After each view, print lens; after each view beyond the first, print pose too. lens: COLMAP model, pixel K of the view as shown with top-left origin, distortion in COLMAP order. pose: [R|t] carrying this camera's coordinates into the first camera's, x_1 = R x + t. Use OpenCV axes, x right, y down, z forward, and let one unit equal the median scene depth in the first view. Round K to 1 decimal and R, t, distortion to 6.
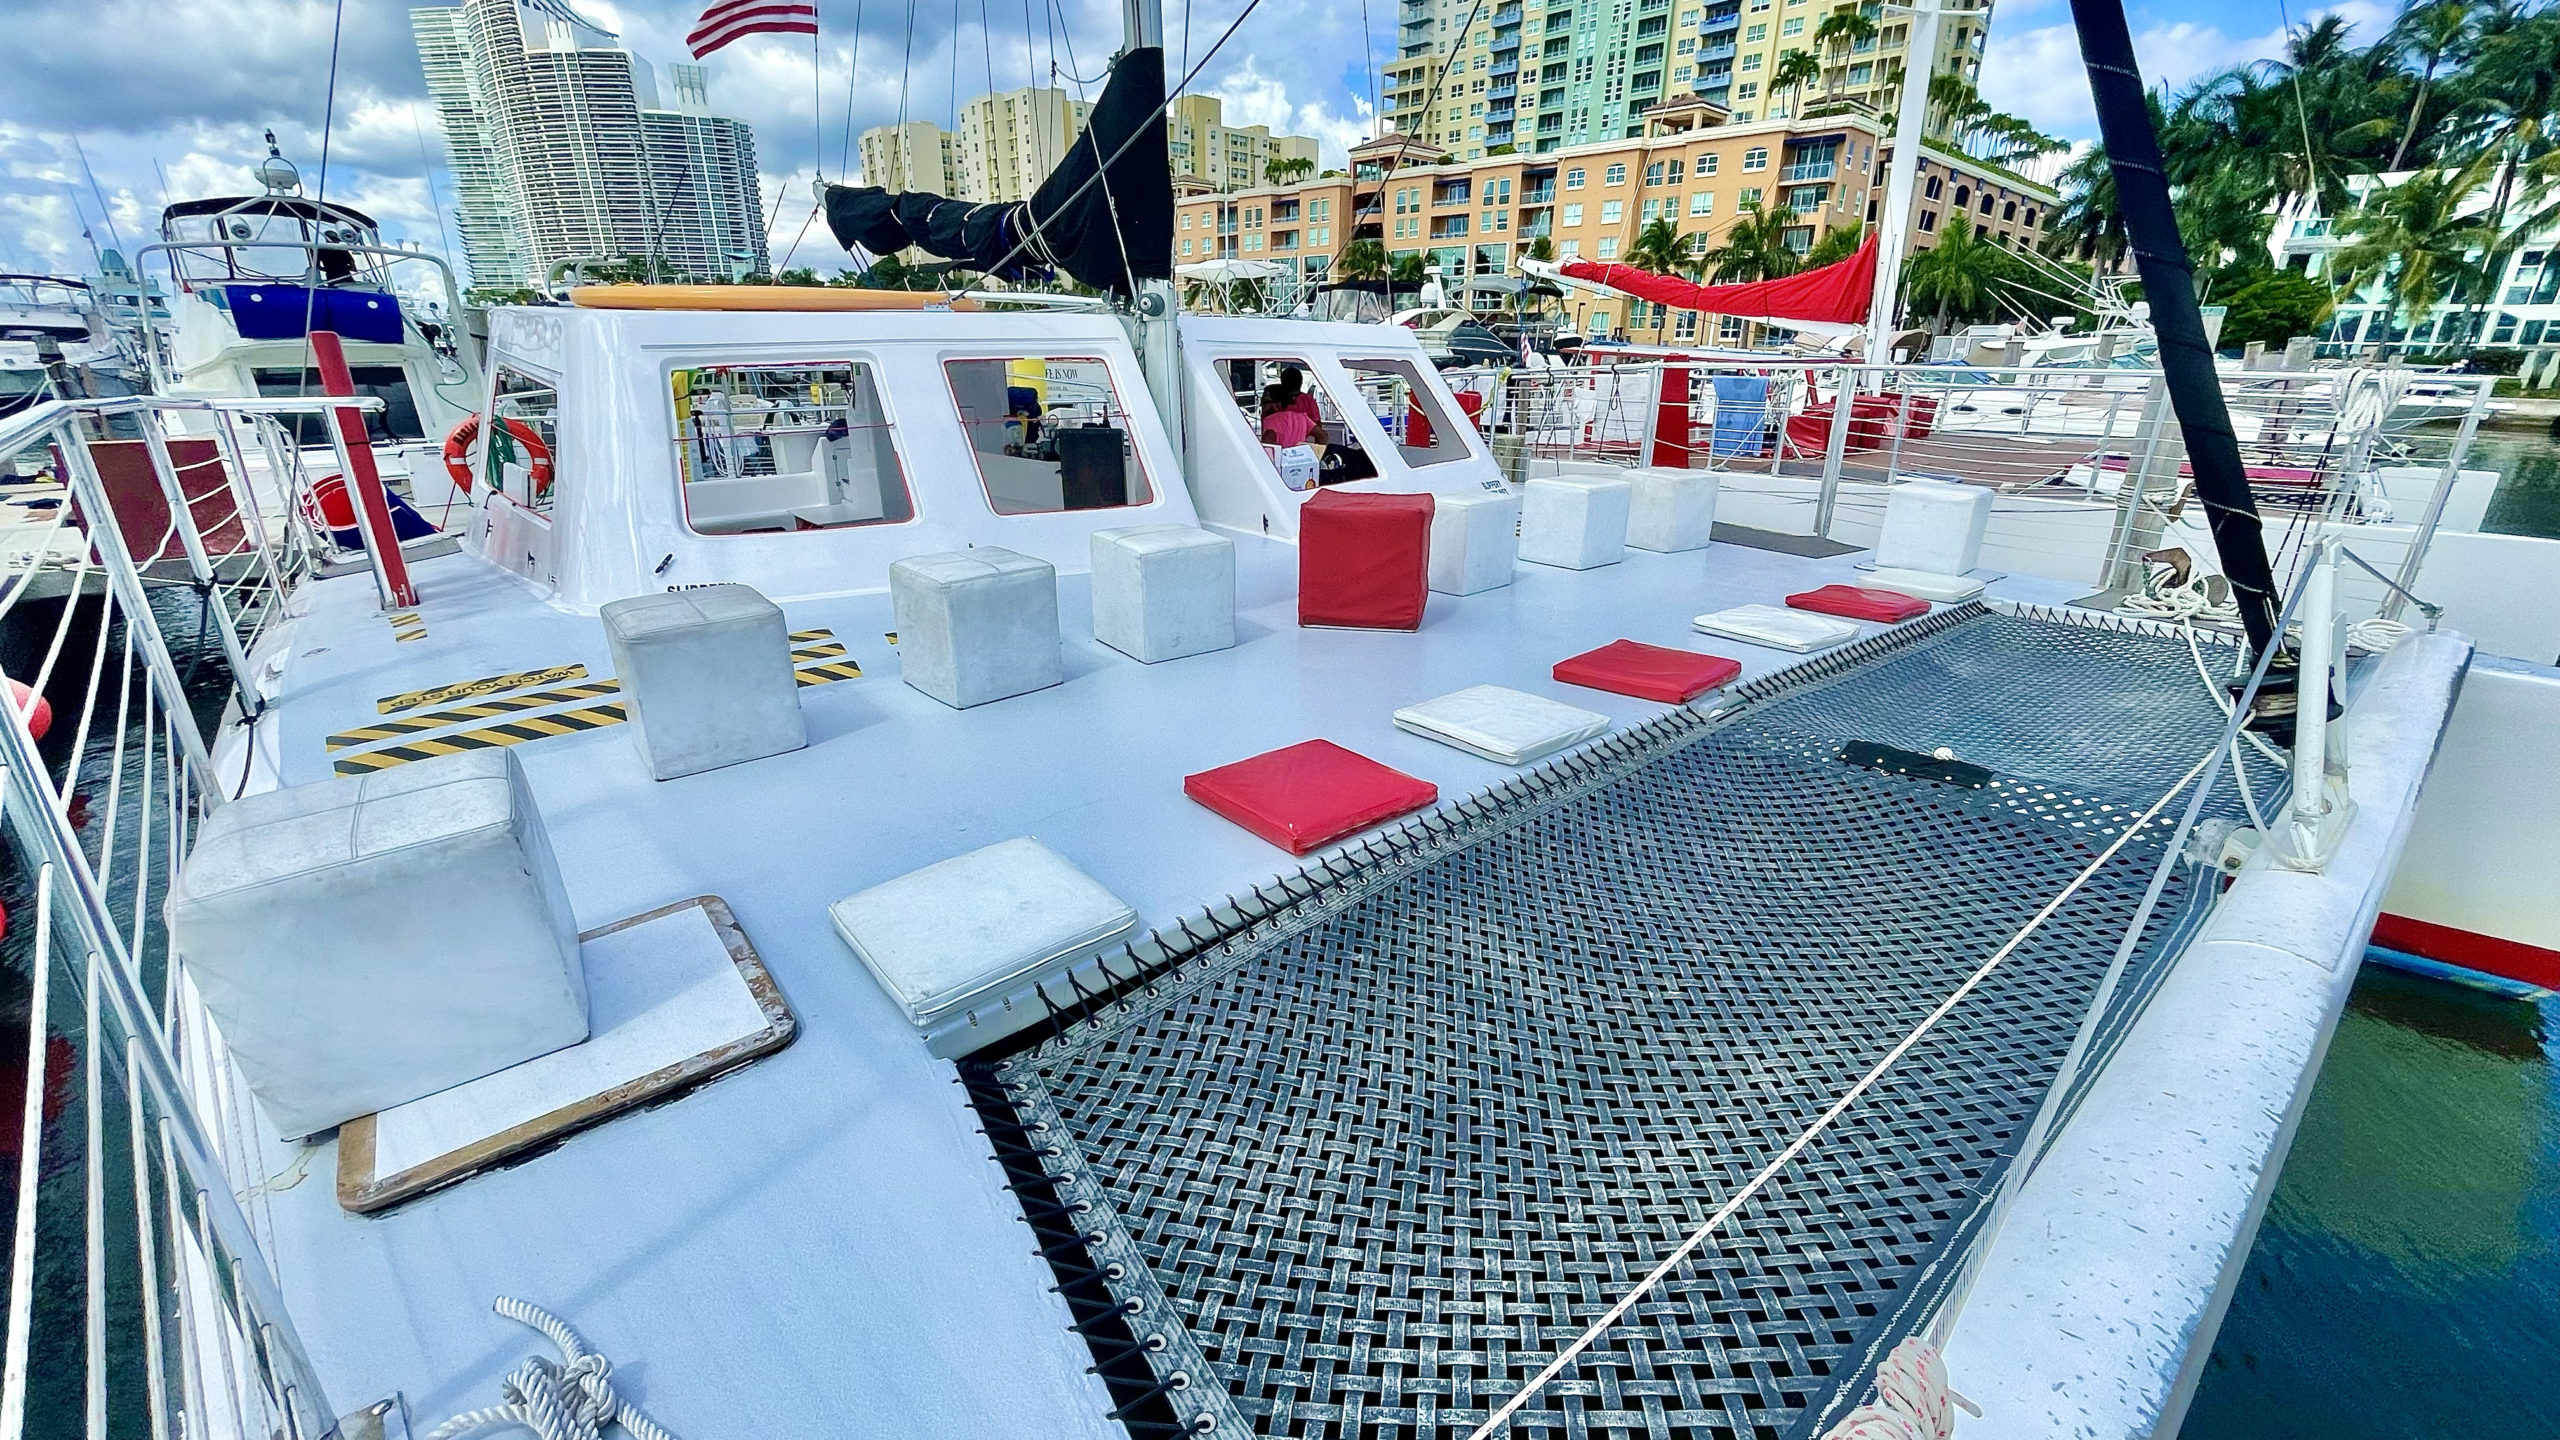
lens RADIAL K [[1038.6, 0, 1280.0], [0, 1038.6, 720.0], [0, 0, 1]] dist [-0.001600, -0.000414]
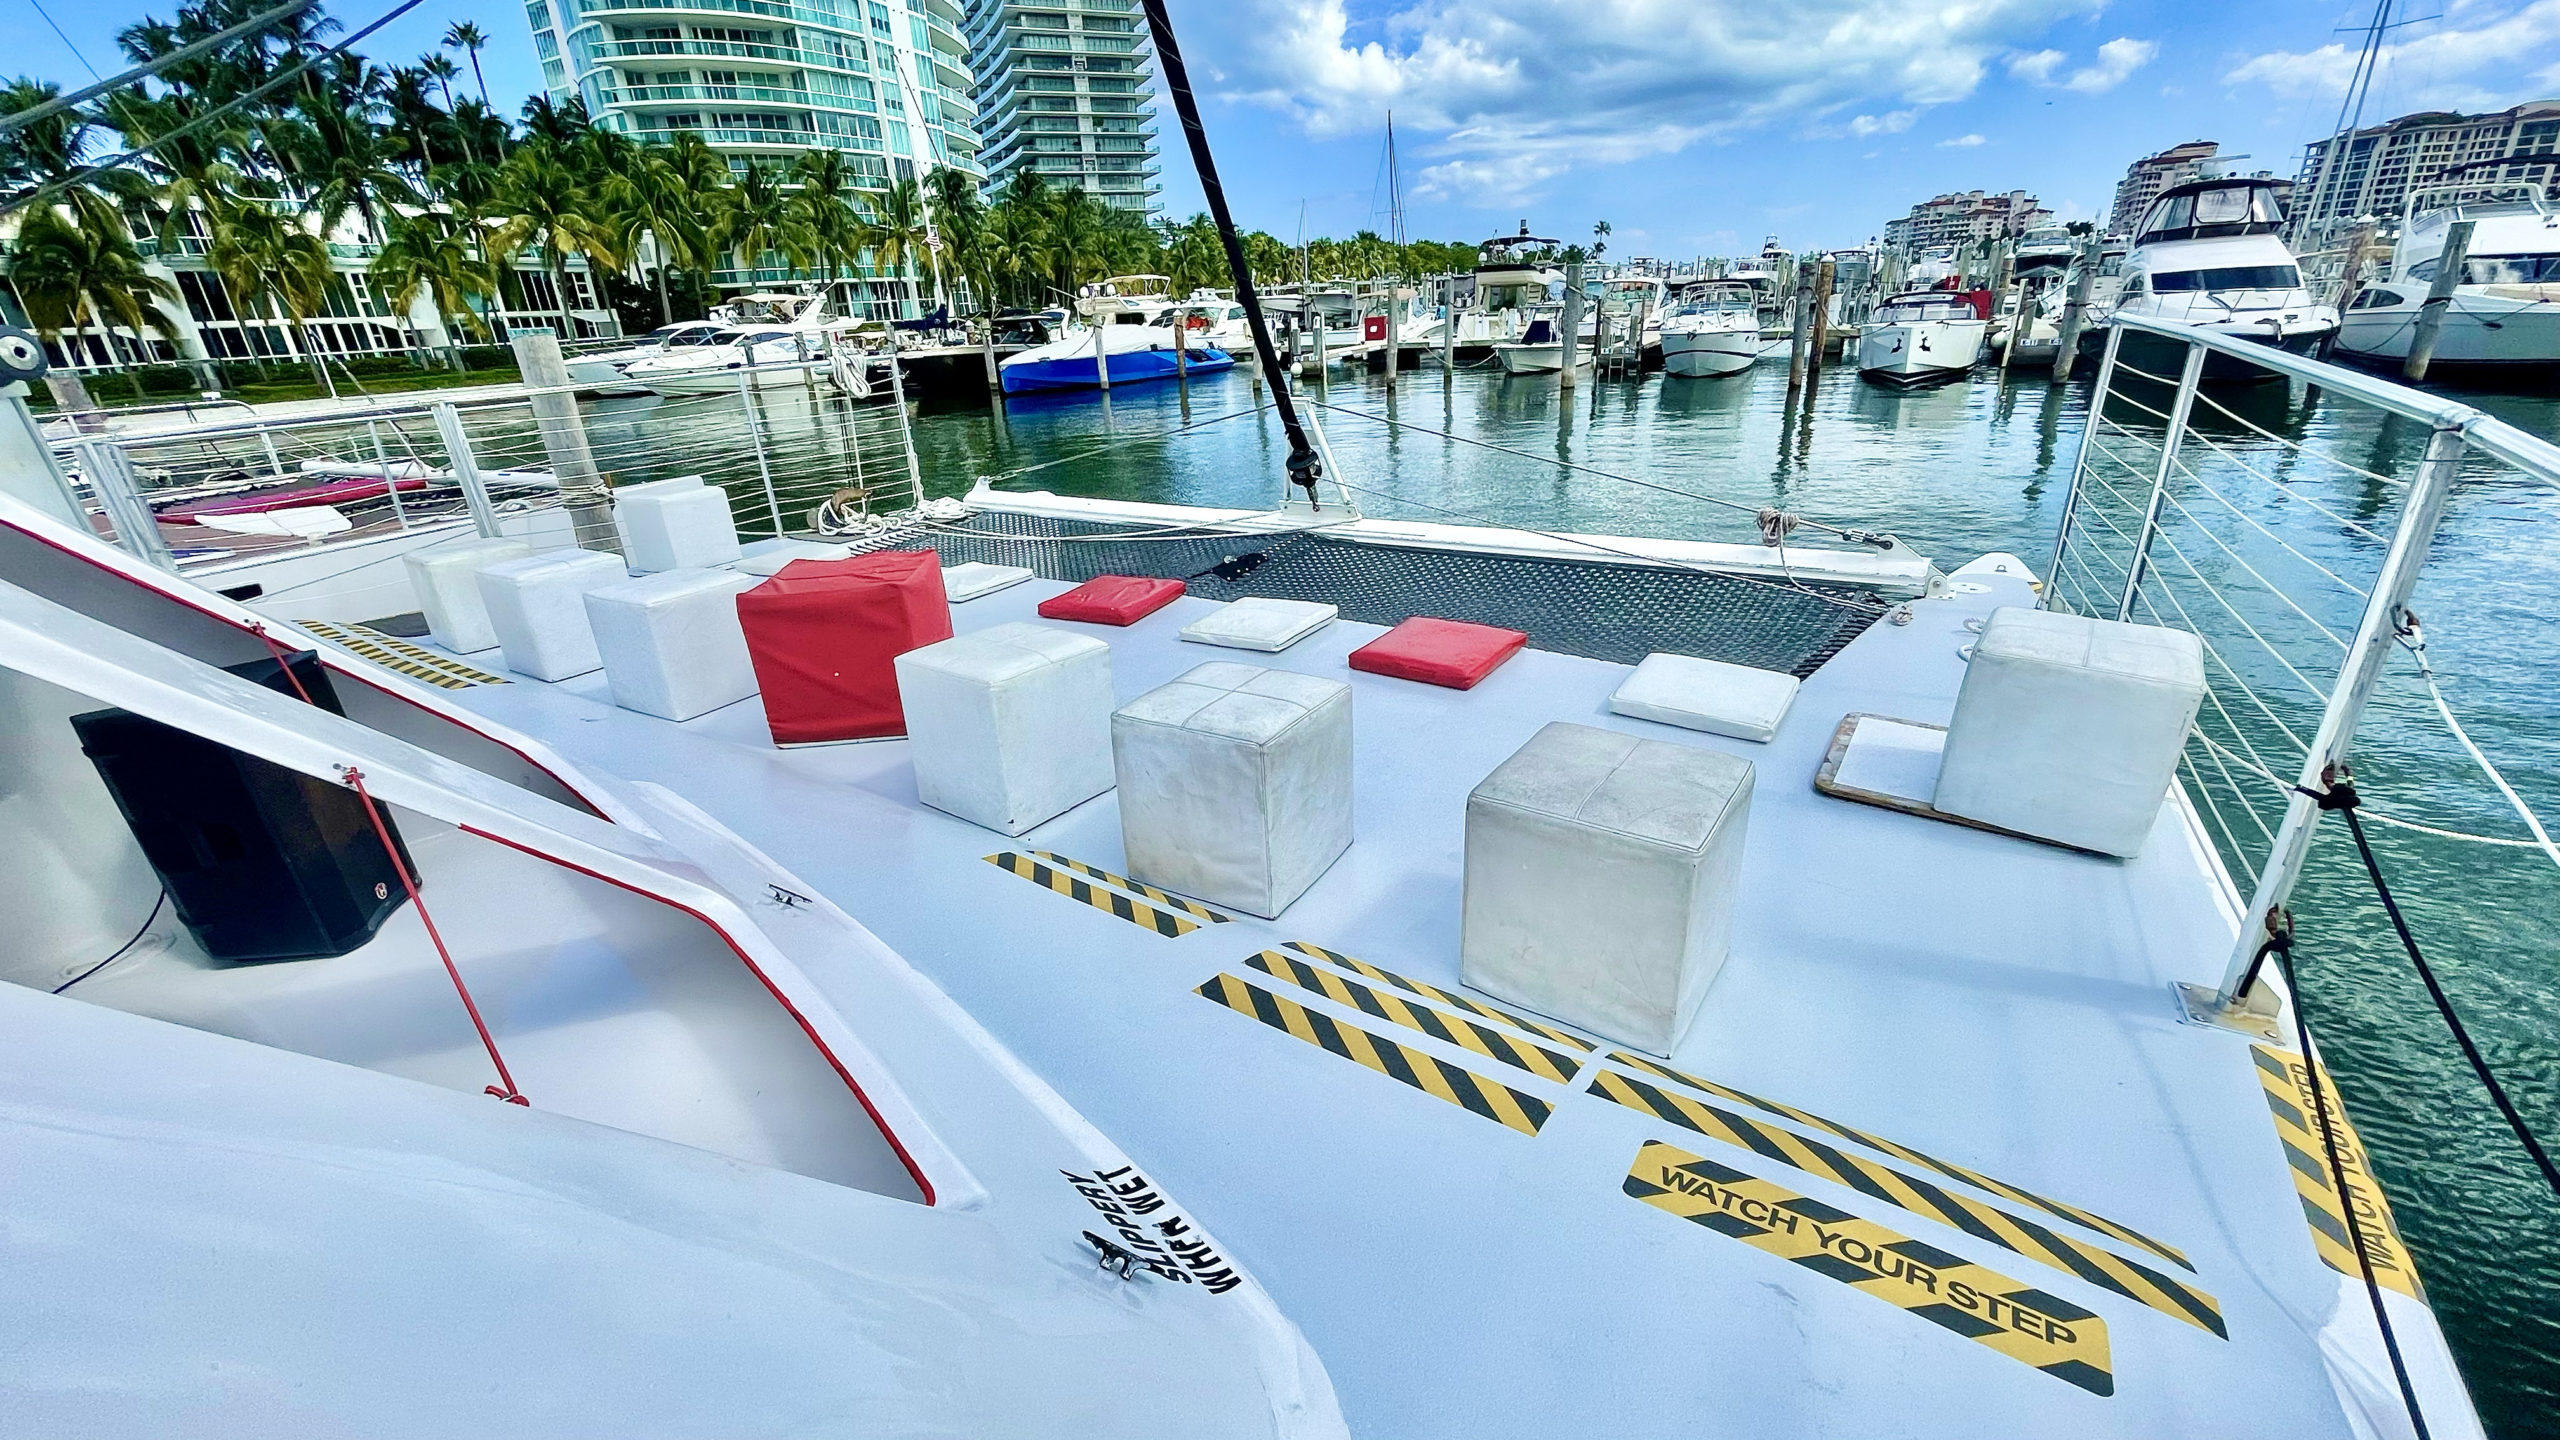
lens RADIAL K [[1038.6, 0, 1280.0], [0, 1038.6, 720.0], [0, 0, 1]] dist [-0.001600, -0.000414]
pose [[-0.281241, -0.338147, 0.898087, -1.024869], [0.390038, 0.814795, 0.428928, -0.471770], [-0.876798, 0.470920, -0.097264, 1.168774]]
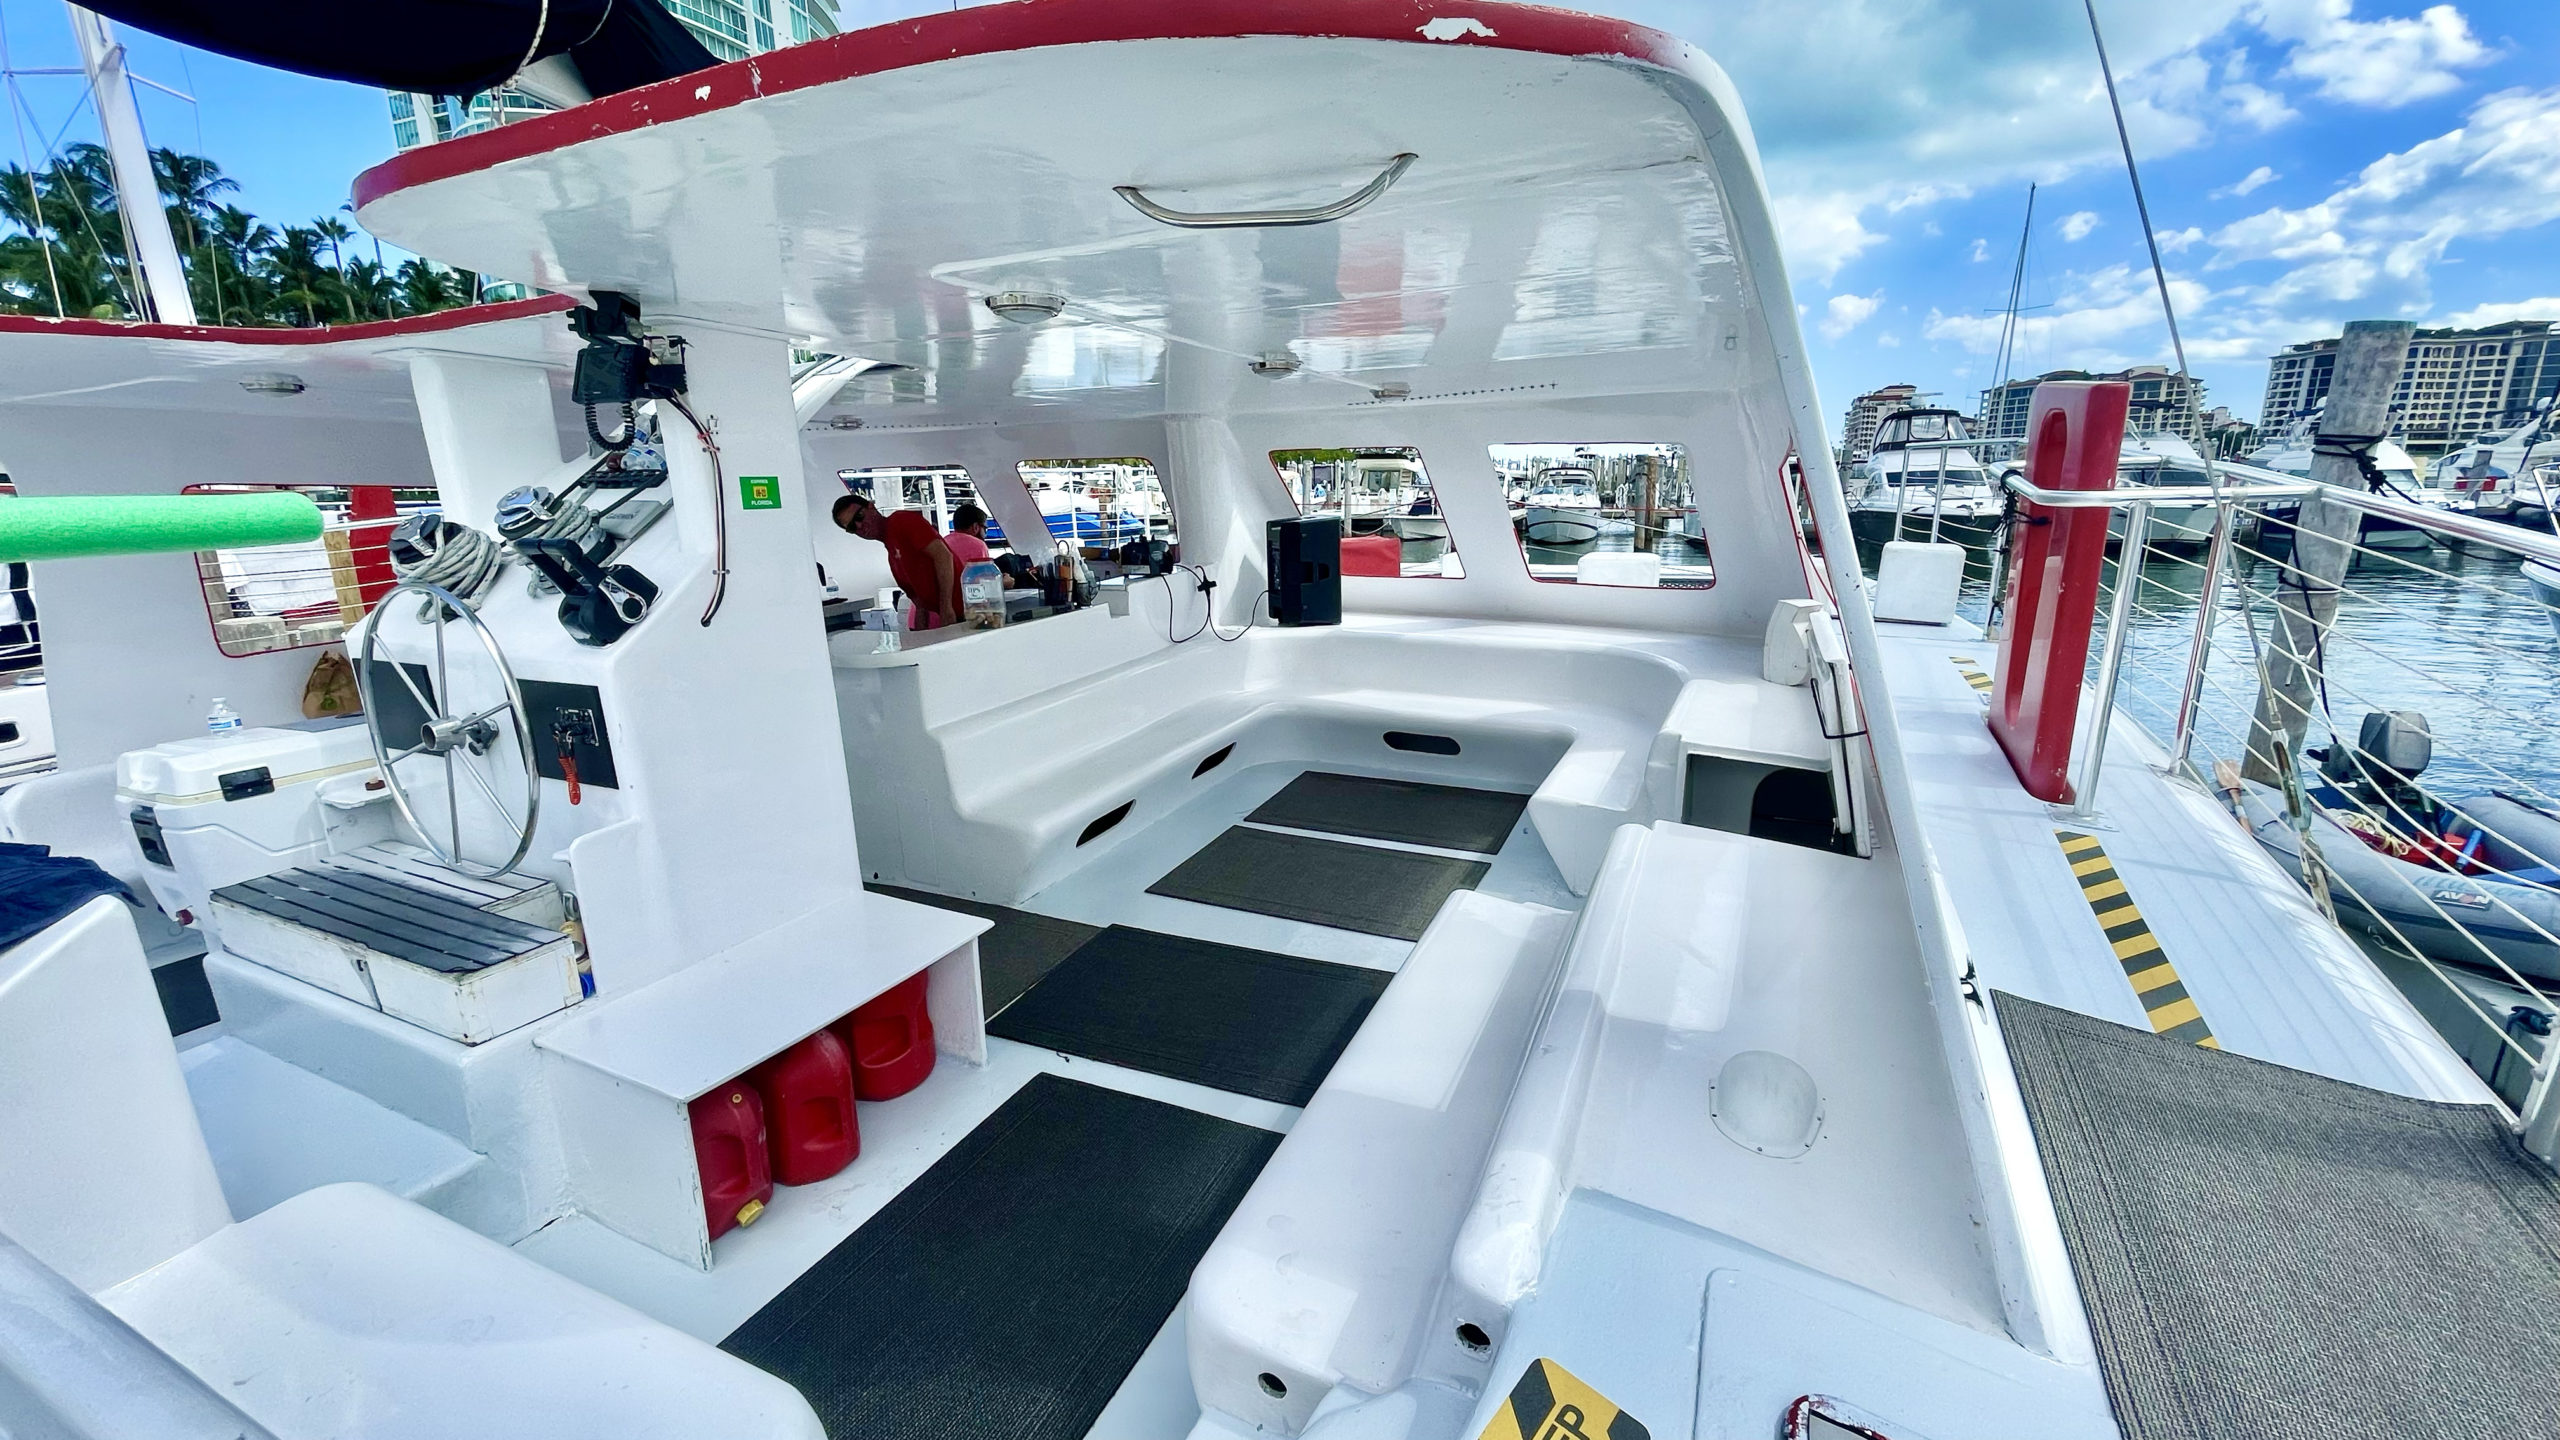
lens RADIAL K [[1025.5, 0, 1280.0], [0, 1025.5, 720.0], [0, 0, 1]] dist [0.000853, 0.000213]
pose [[-0.405742, -0.194143, 0.893131, -1.117205], [0.343690, 0.873052, 0.345914, -0.505657], [-0.846907, 0.447312, -0.287509, 1.282906]]
